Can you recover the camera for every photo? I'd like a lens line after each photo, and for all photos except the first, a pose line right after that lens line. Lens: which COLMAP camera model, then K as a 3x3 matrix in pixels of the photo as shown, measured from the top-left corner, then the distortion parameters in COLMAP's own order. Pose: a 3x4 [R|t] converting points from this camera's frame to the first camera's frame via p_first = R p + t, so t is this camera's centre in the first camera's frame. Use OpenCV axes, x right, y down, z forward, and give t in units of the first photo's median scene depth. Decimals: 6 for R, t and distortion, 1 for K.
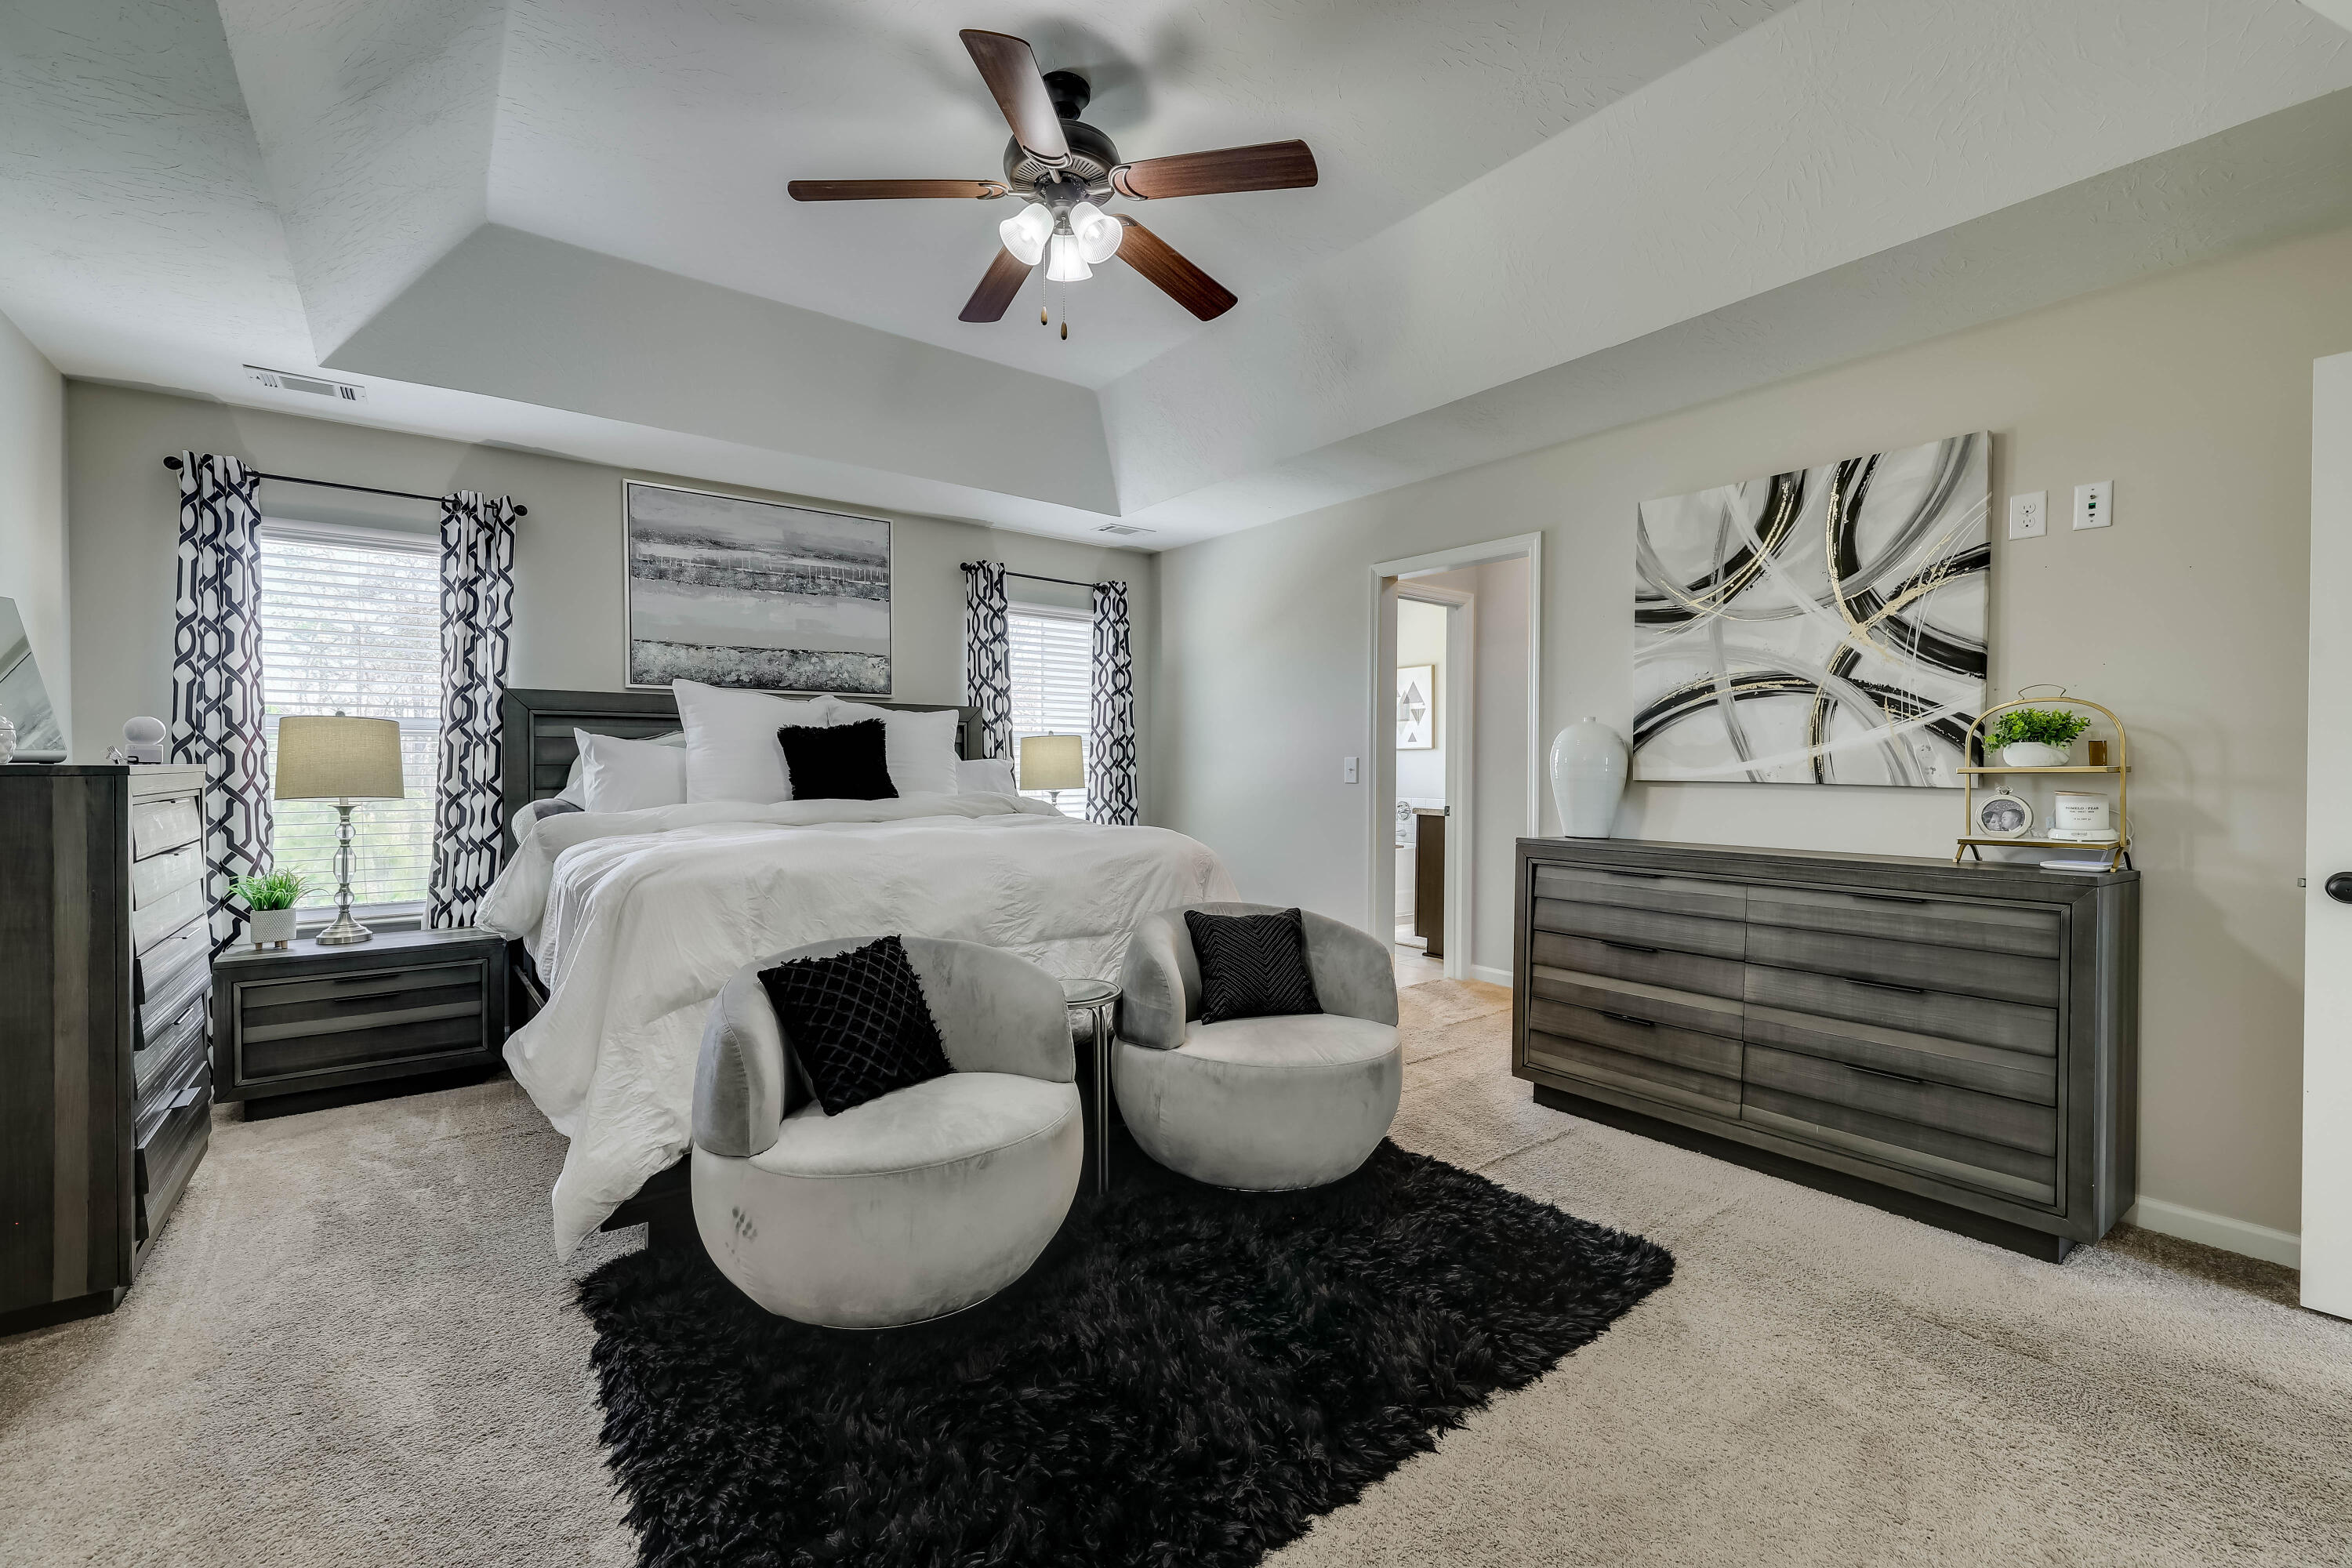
lens RADIAL K [[984.4, 0, 1170.0], [0, 984.4, 780.0], [0, 0, 1]] dist [-0.000744, -0.000020]
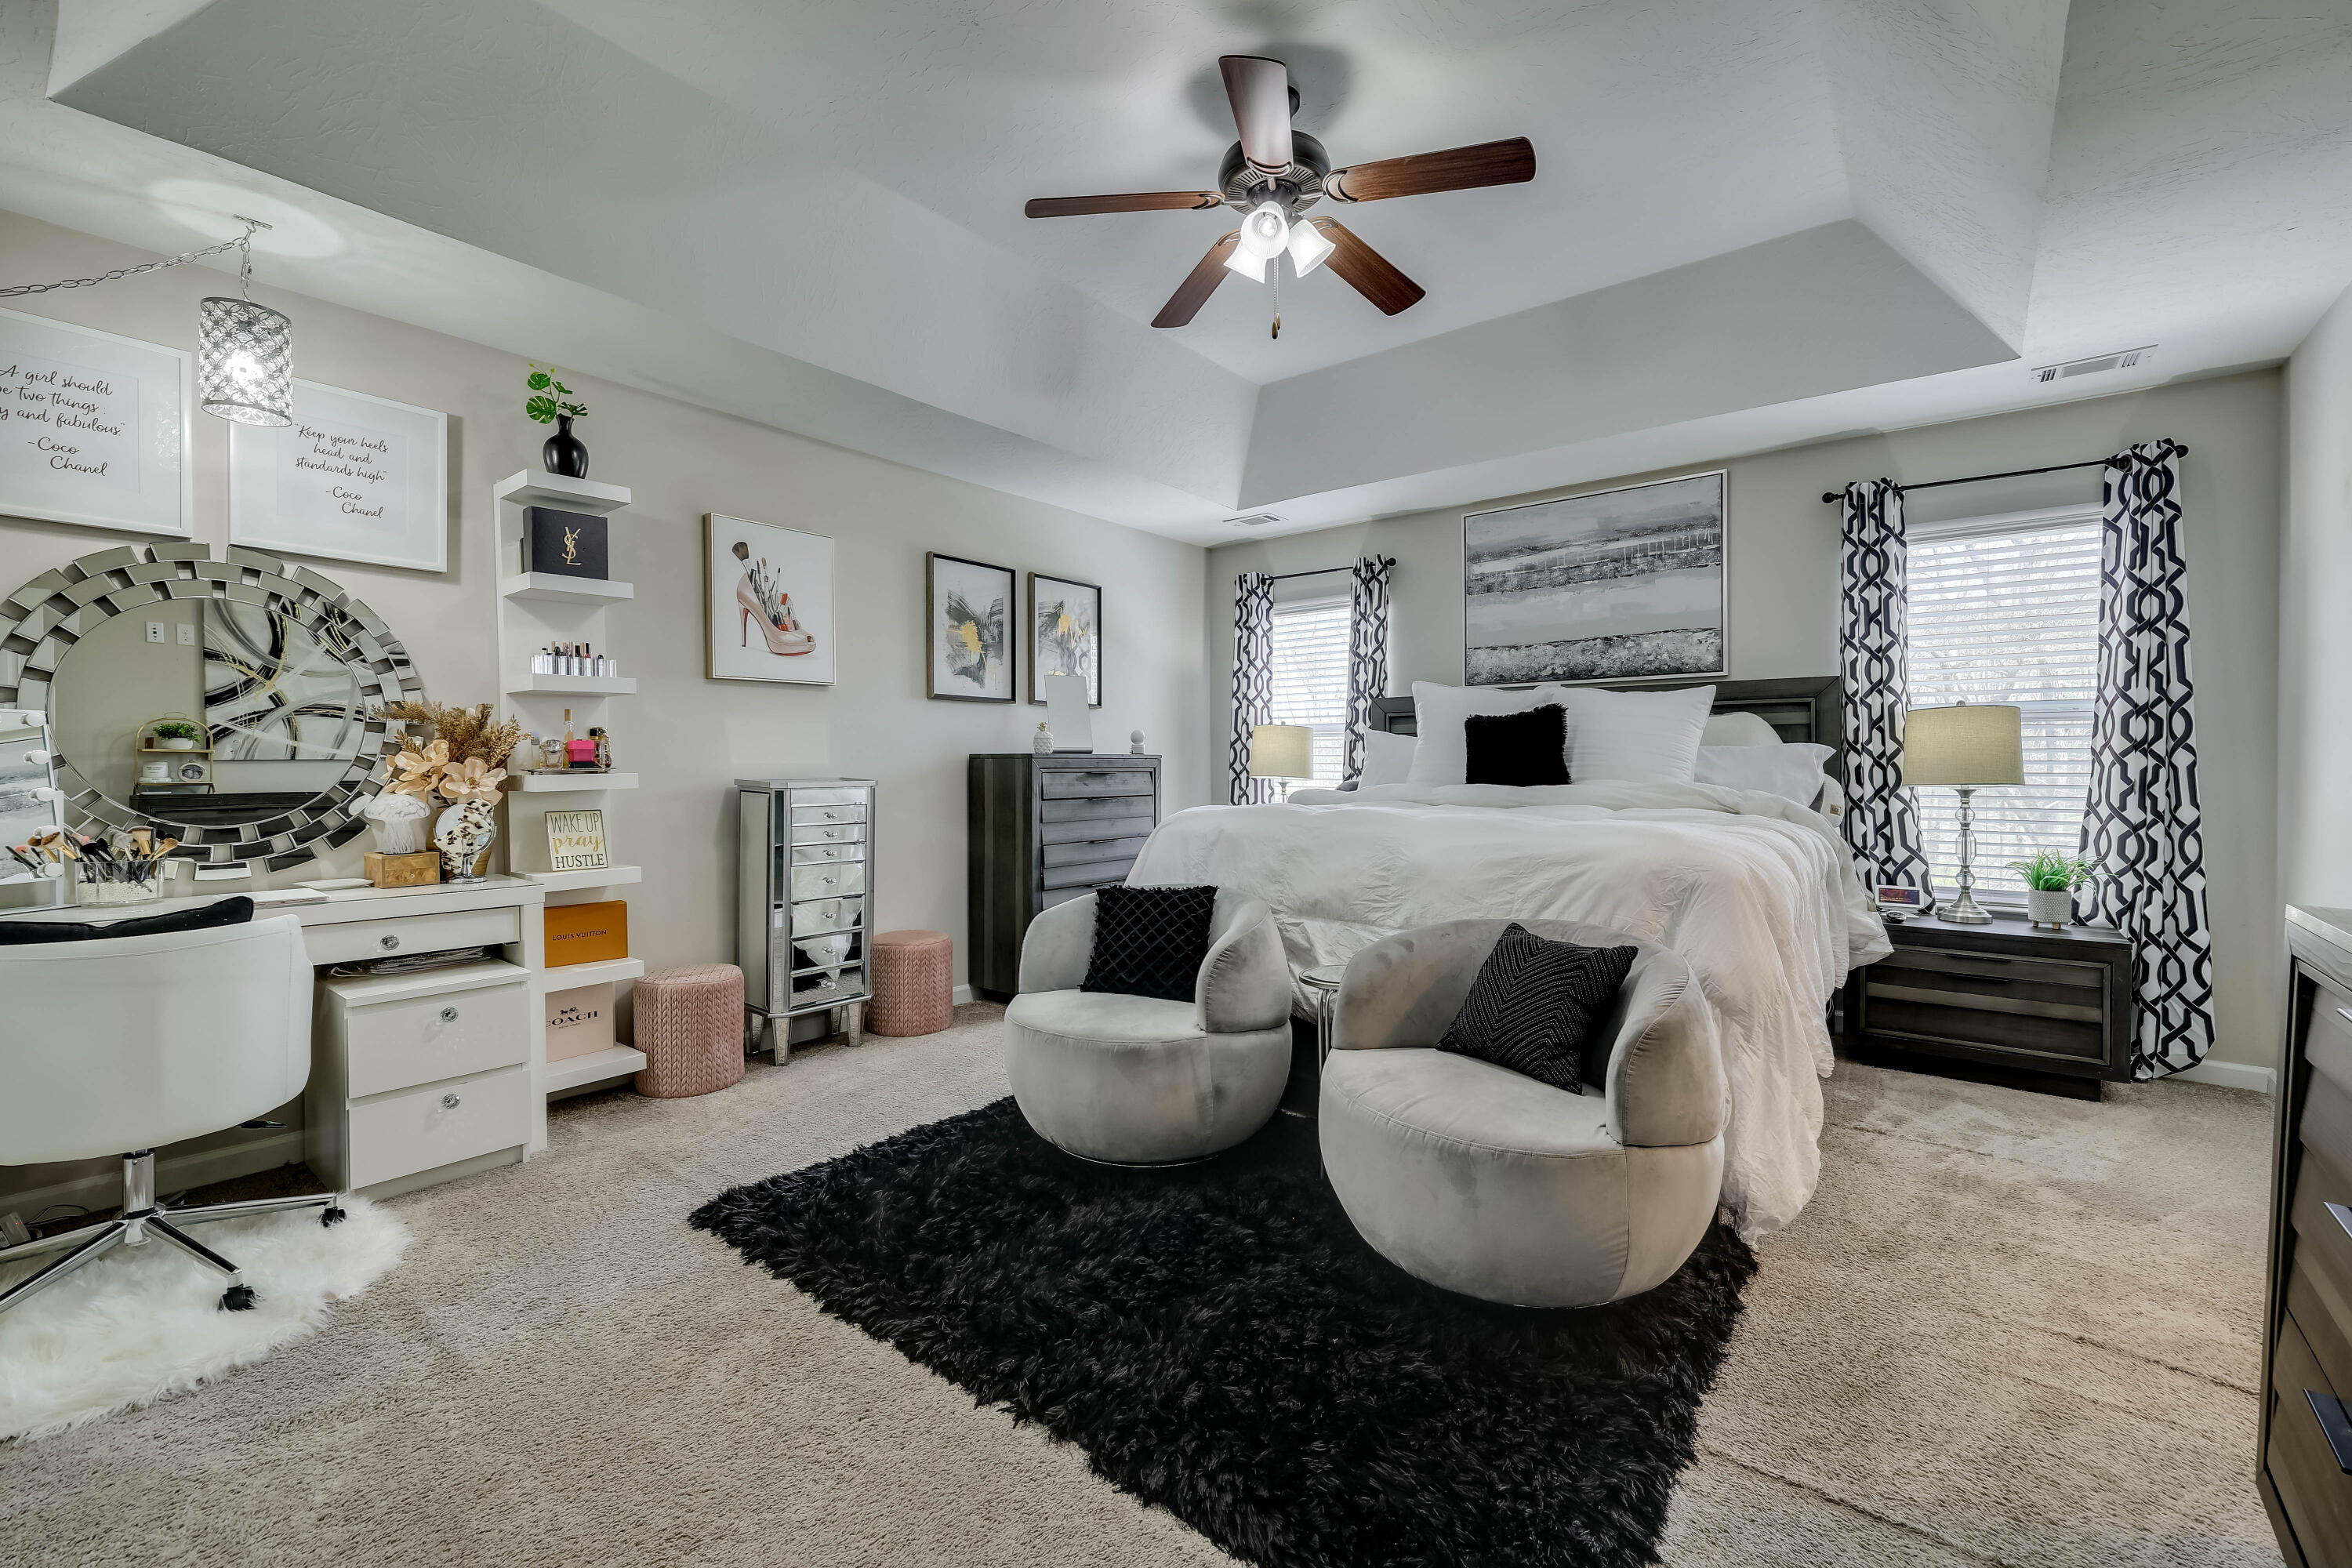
lens RADIAL K [[984.4, 0, 1170.0], [0, 984.4, 780.0], [0, 0, 1]] dist [-0.000744, -0.000020]
pose [[0.239961, 0.012604, -0.970701, 0.460862], [-0.014394, 0.999852, 0.009424, 0.007866], [0.970676, 0.011711, 0.240107, 0.333760]]
